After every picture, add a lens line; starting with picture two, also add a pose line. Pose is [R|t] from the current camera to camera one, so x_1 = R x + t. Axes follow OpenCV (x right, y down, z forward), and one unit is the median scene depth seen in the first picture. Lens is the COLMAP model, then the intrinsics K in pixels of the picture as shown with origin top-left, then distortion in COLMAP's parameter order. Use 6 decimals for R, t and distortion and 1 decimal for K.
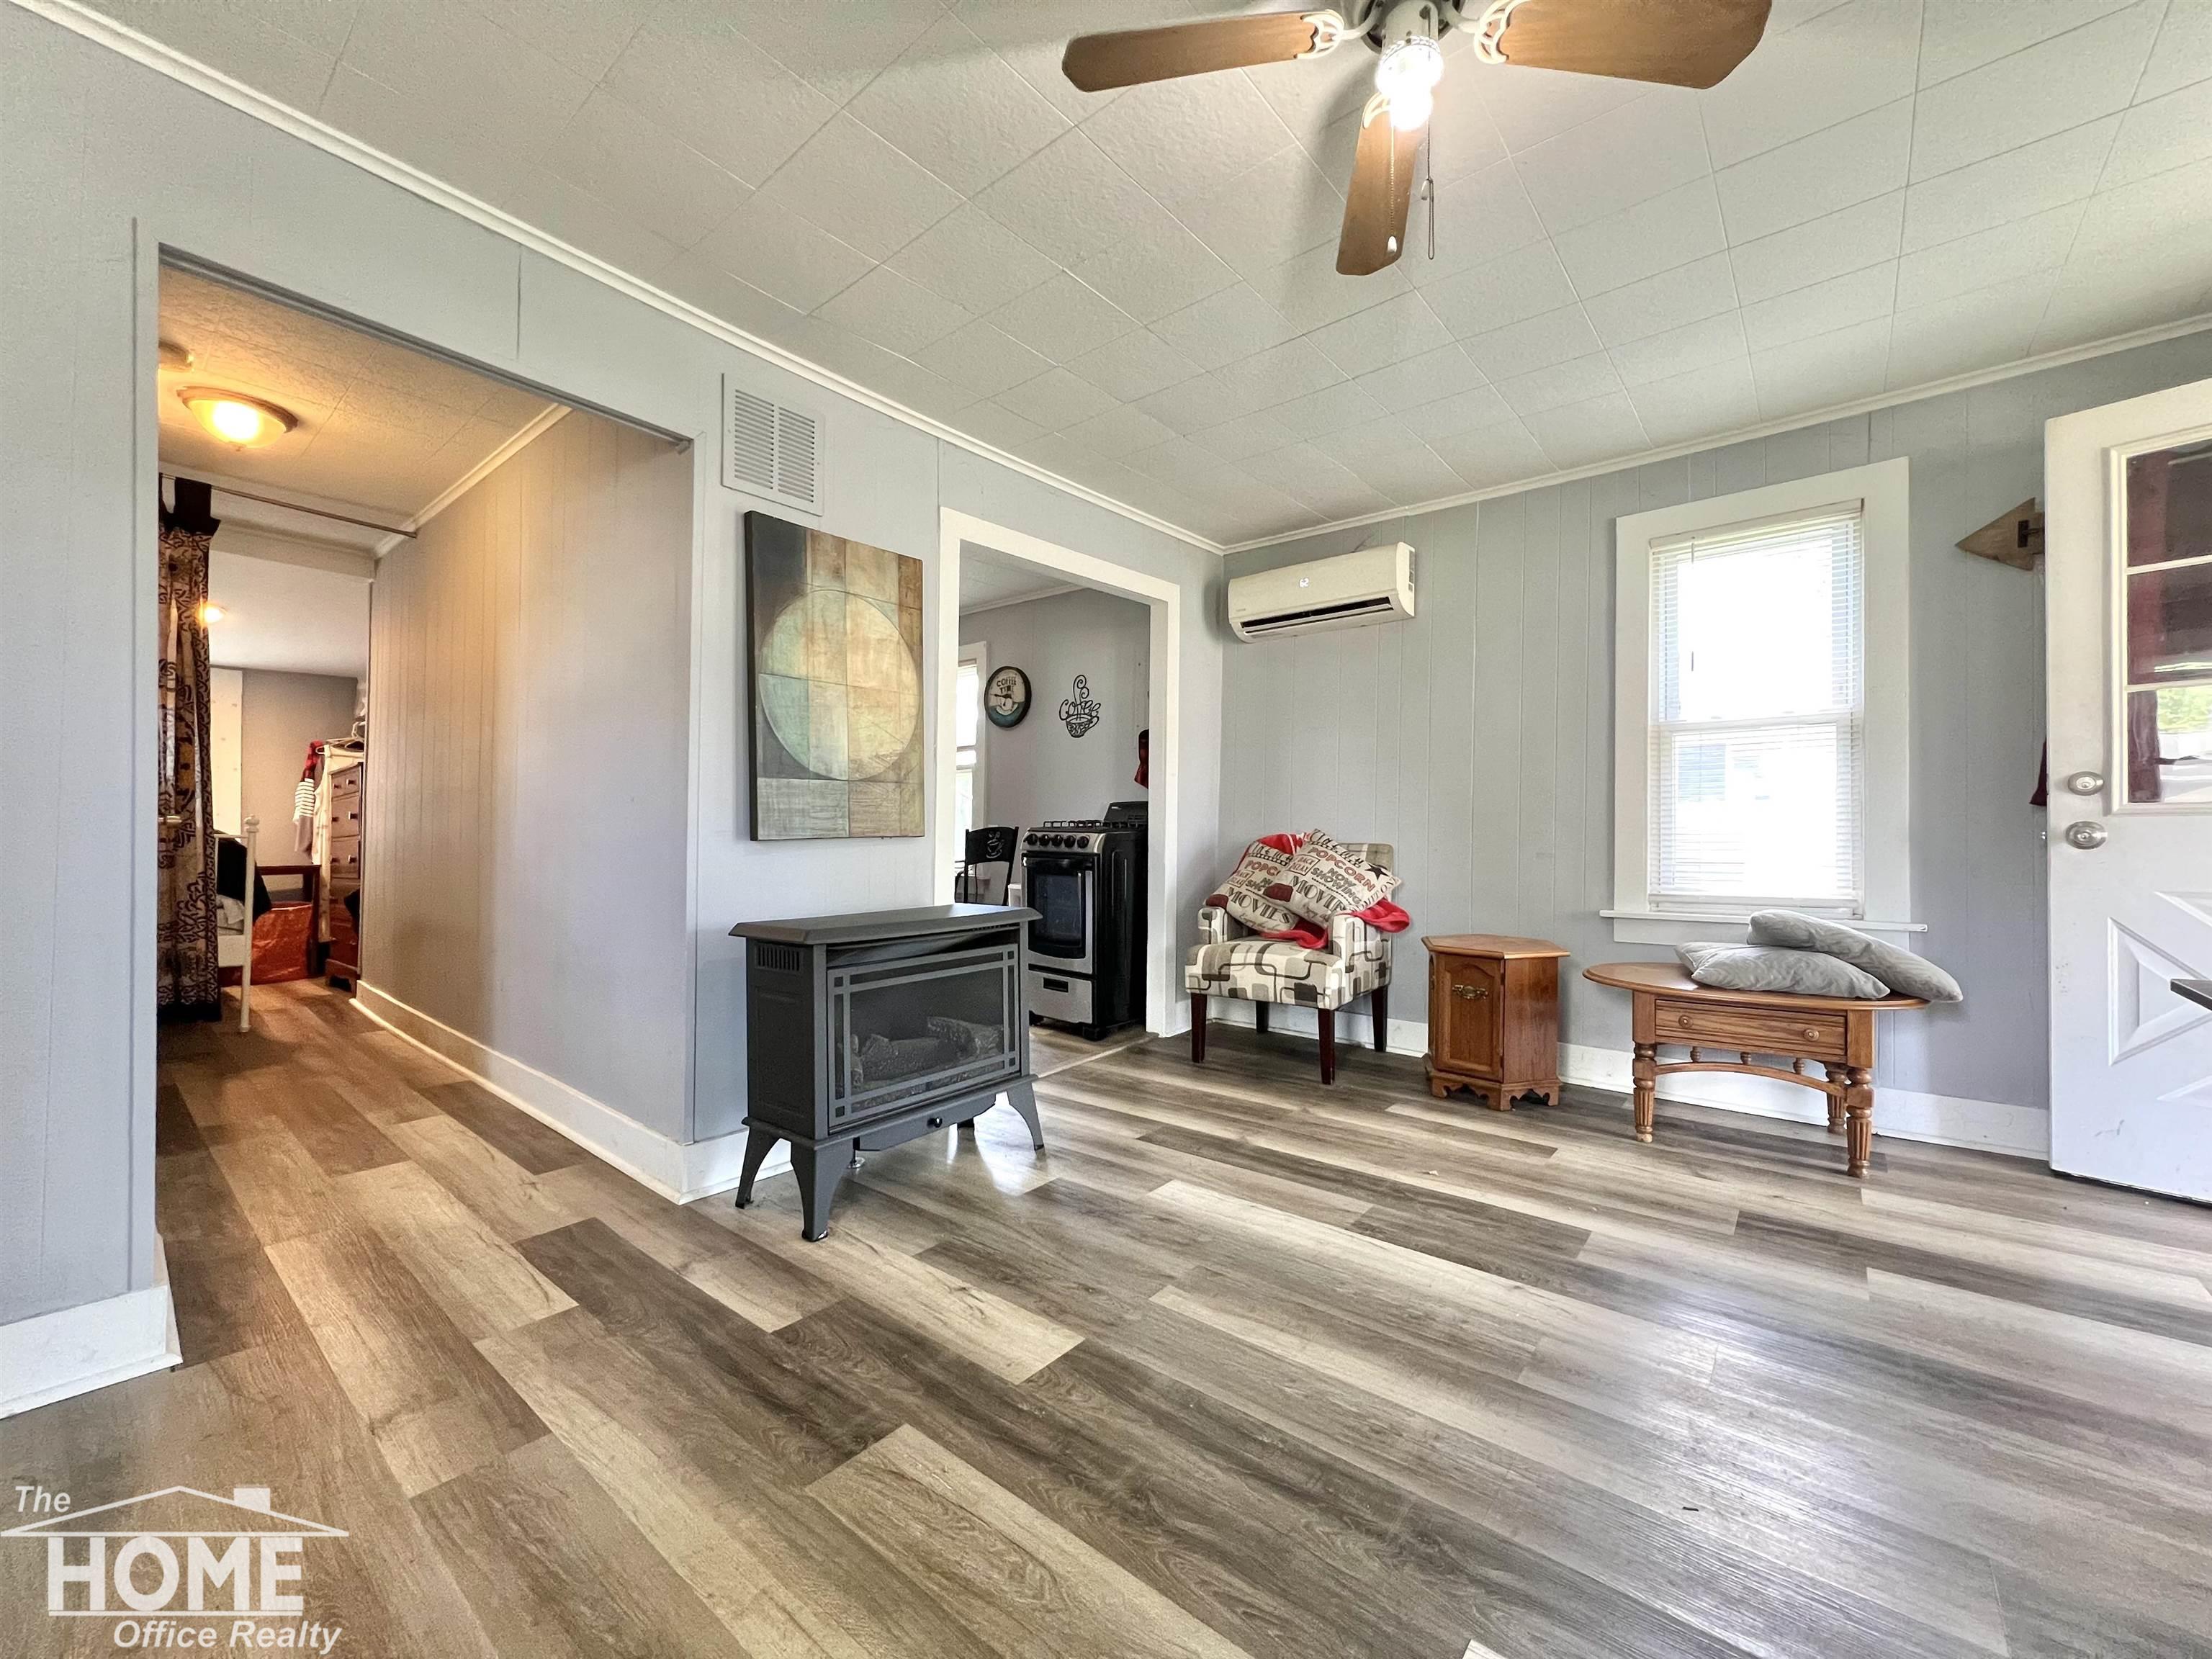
lens RADIAL K [[881.9, 0, 1108.8], [0, 881.9, 832.7], [0, 0, 1]] dist [-0.001627, 0.000254]
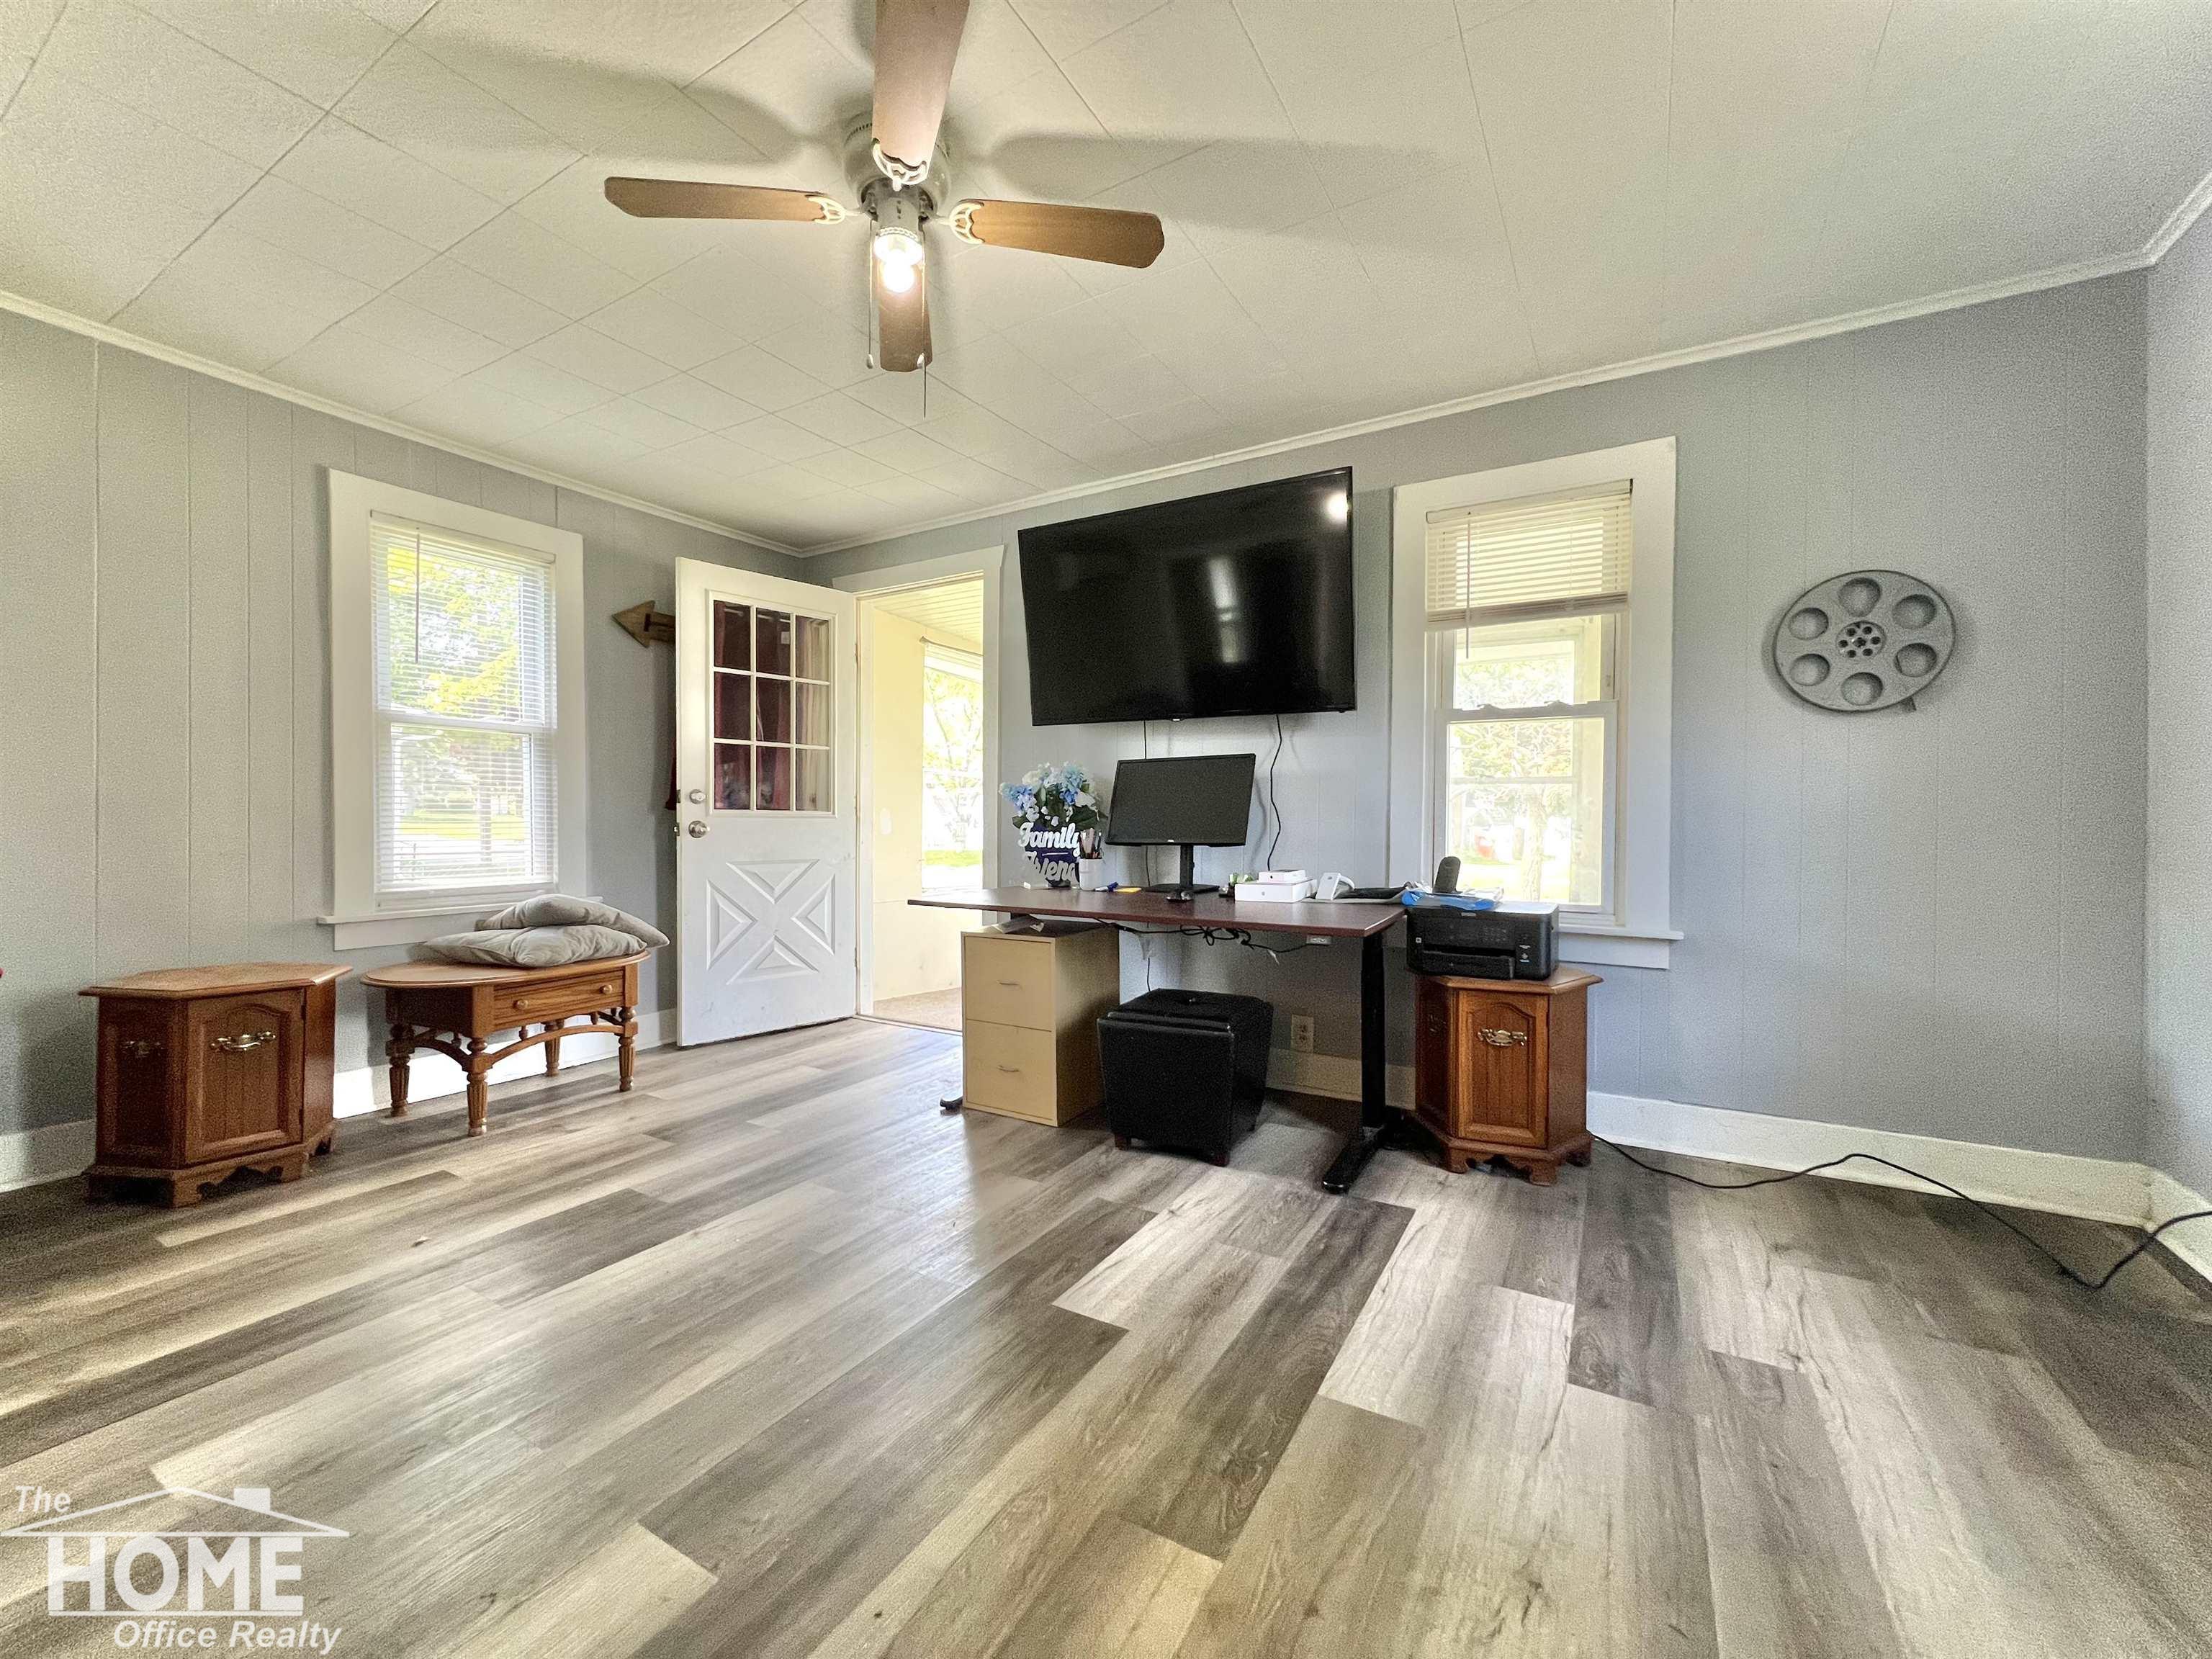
lens RADIAL K [[881.9, 0, 1108.8], [0, 881.9, 832.7], [0, 0, 1]] dist [-0.001627, 0.000254]
pose [[-0.153485, -0.009616, 0.988104, -0.540627], [-0.004224, 0.999950, 0.009075, -0.007847], [-0.988142, -0.002781, -0.153518, 0.483099]]
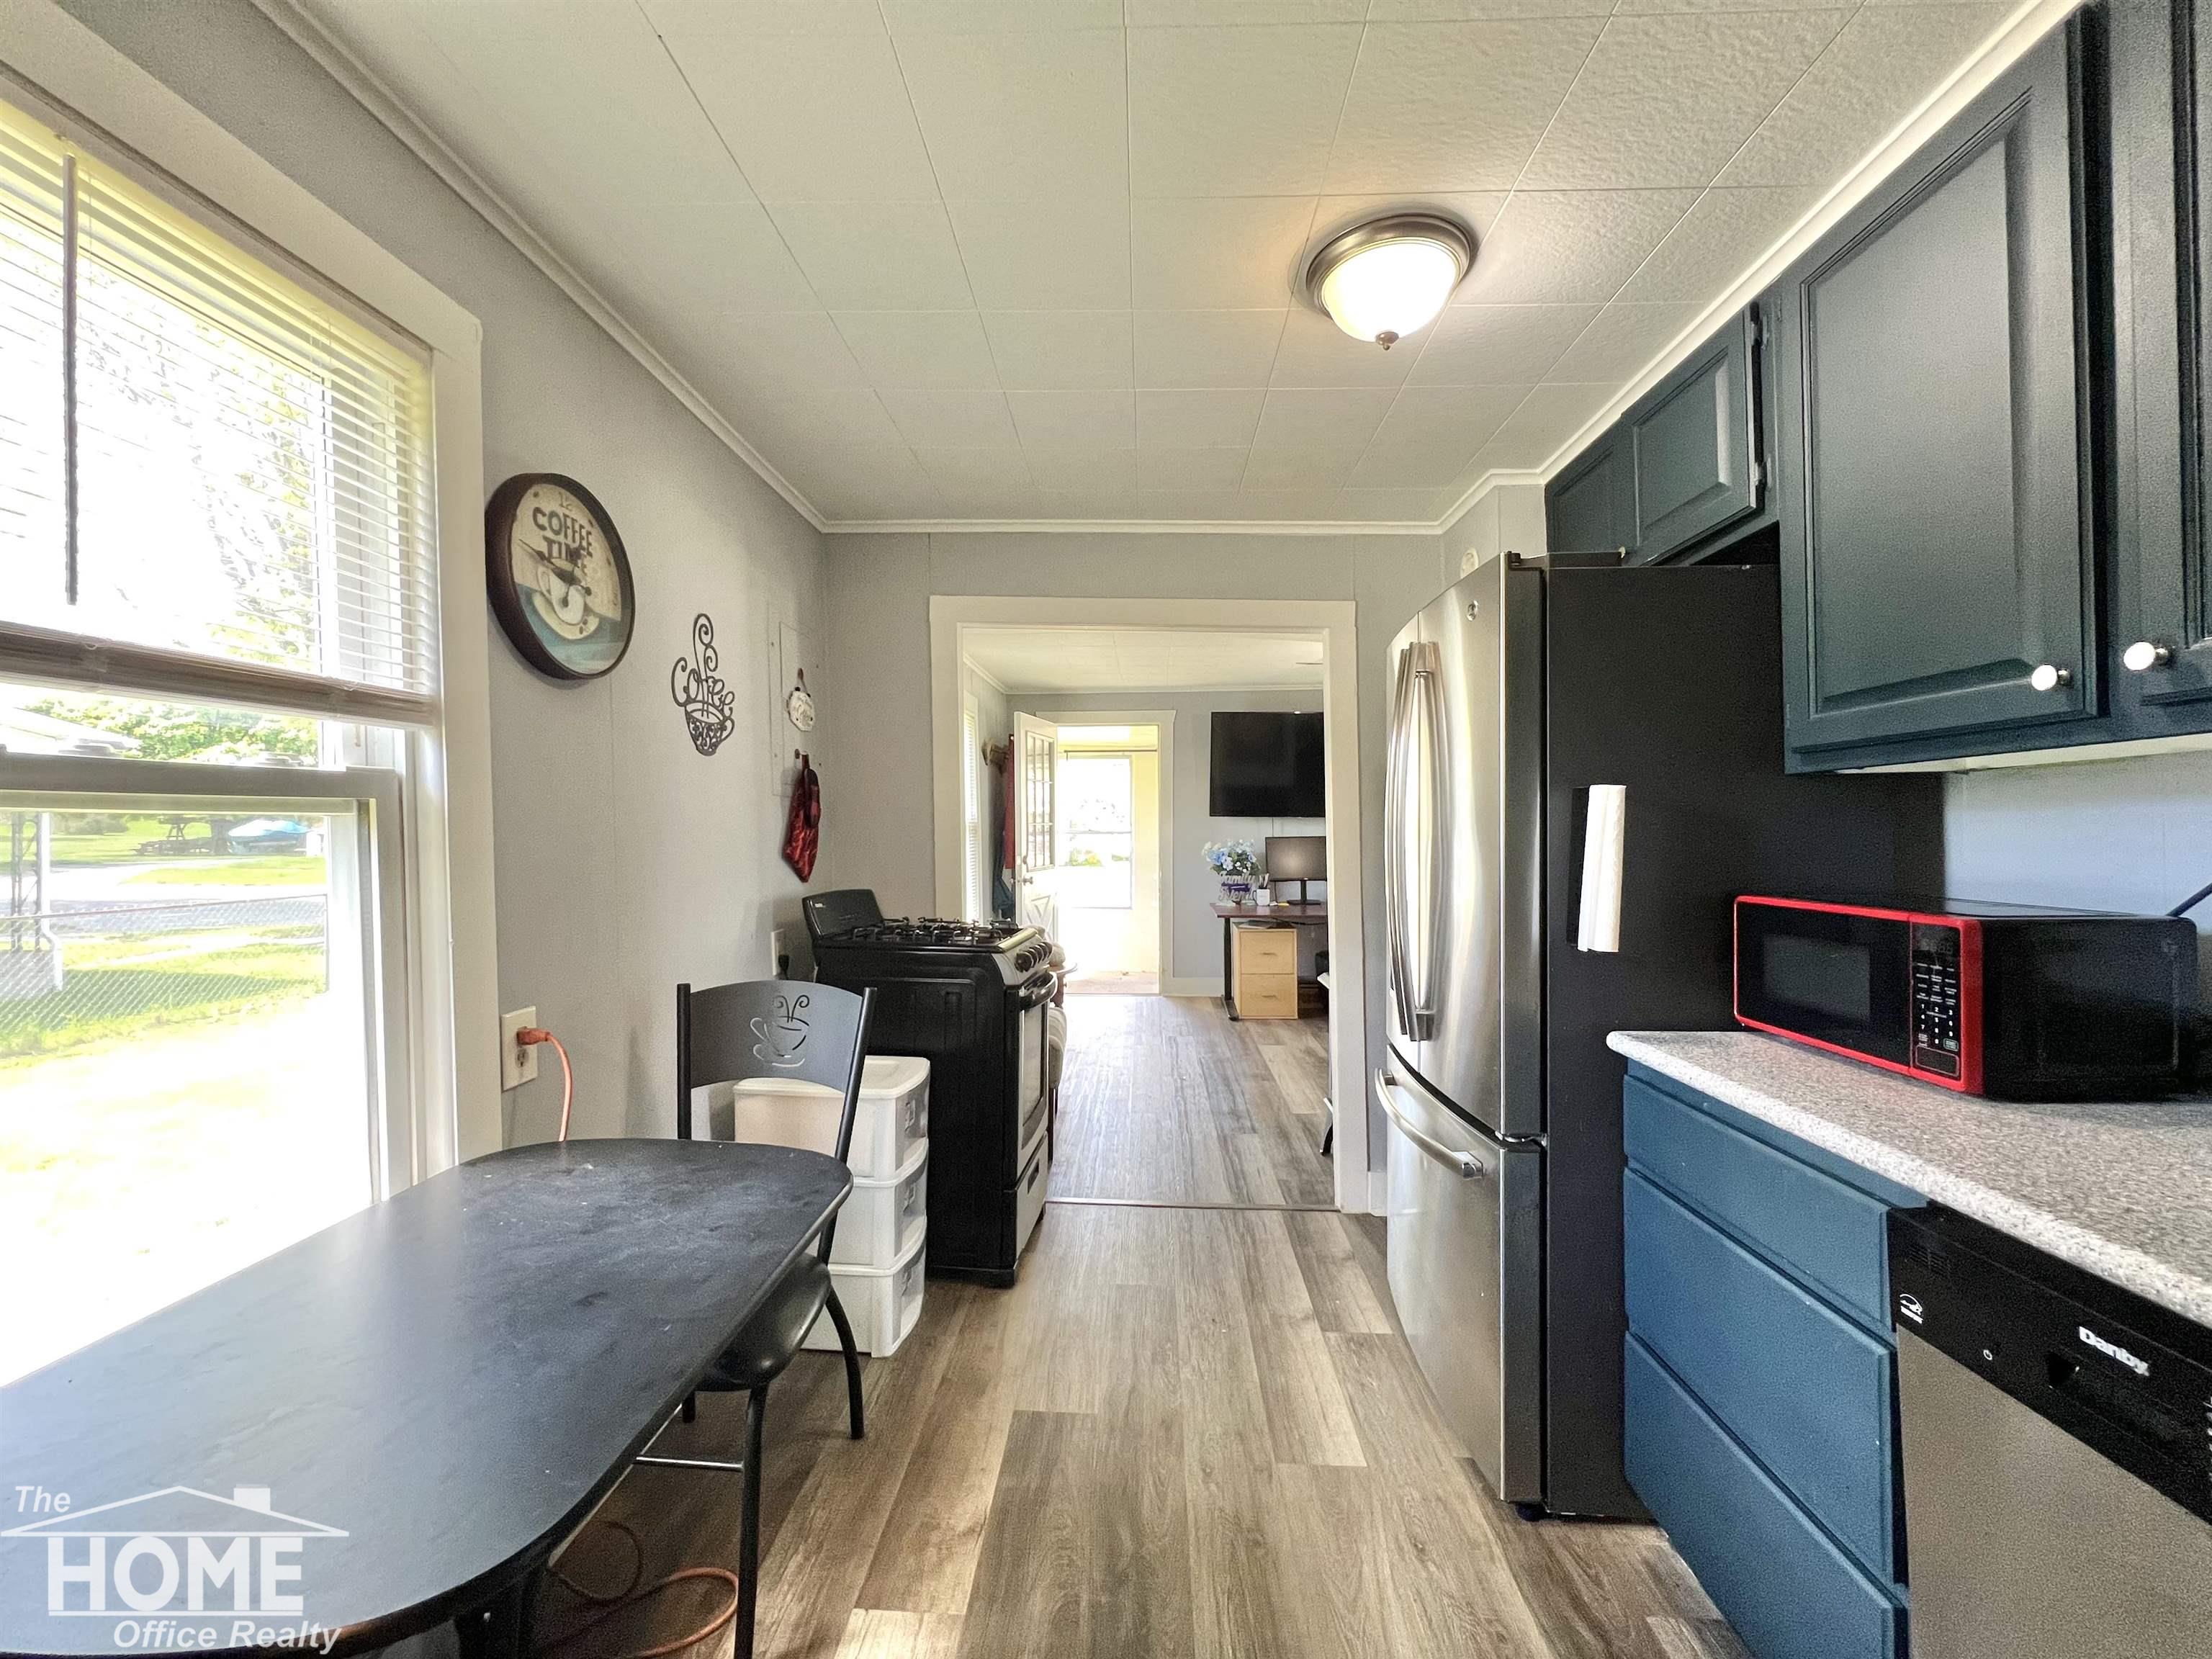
lens RADIAL K [[885.1, 0, 1109.6], [0, 885.1, 833.2], [0, 0, 1]] dist [-0.002714, 0.000821]
pose [[-0.601853, -0.003314, 0.798600, -1.020882], [0.005008, 0.999956, 0.007924, -0.142715], [-0.798591, 0.008769, -0.601810, 2.218012]]
